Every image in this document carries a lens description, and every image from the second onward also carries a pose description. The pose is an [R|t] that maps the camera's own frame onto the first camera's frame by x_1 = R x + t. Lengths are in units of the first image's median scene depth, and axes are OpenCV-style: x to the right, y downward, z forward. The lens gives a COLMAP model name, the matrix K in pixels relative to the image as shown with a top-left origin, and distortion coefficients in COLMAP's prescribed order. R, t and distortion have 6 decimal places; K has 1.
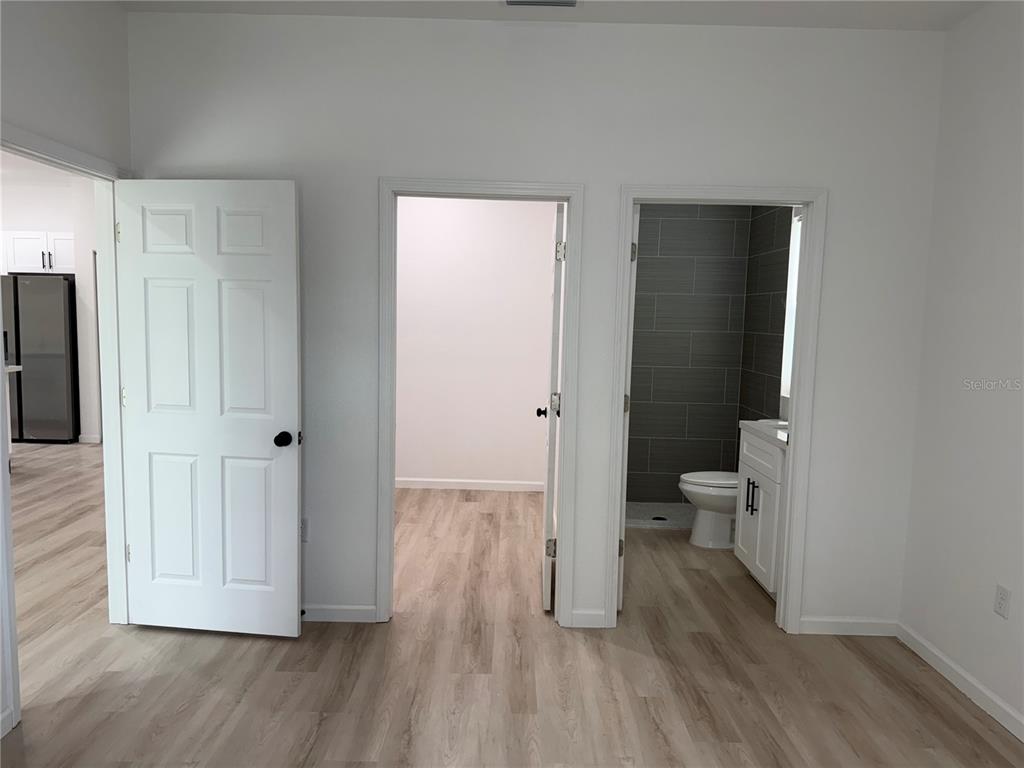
lens RADIAL K [[713.3, 0, 506.9], [0, 713.3, 385.7], [0, 0, 1]] dist [0.125282, -0.136932]
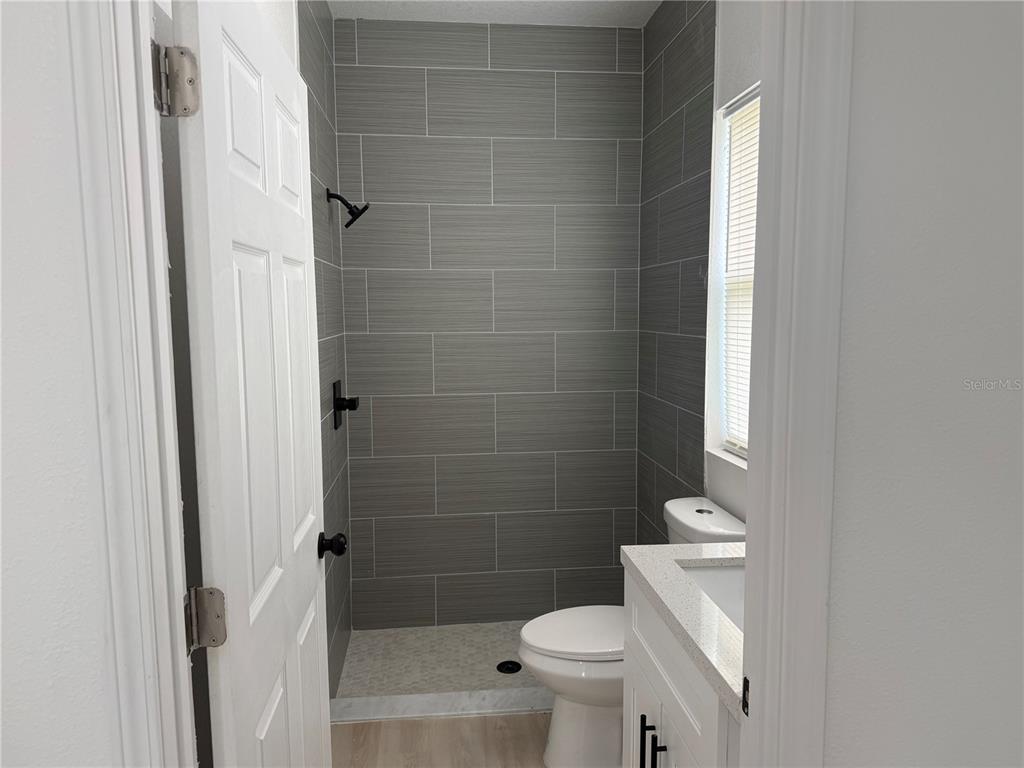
lens RADIAL K [[718.5, 0, 514.3], [0, 718.5, 386.9], [0, 0, 1]] dist [0.122964, -0.183893]
pose [[0.992470, -0.042734, 0.114794, 0.182438], [0.041125, 0.999020, 0.016349, -0.049783], [-0.115380, -0.011505, 0.993255, 0.494243]]
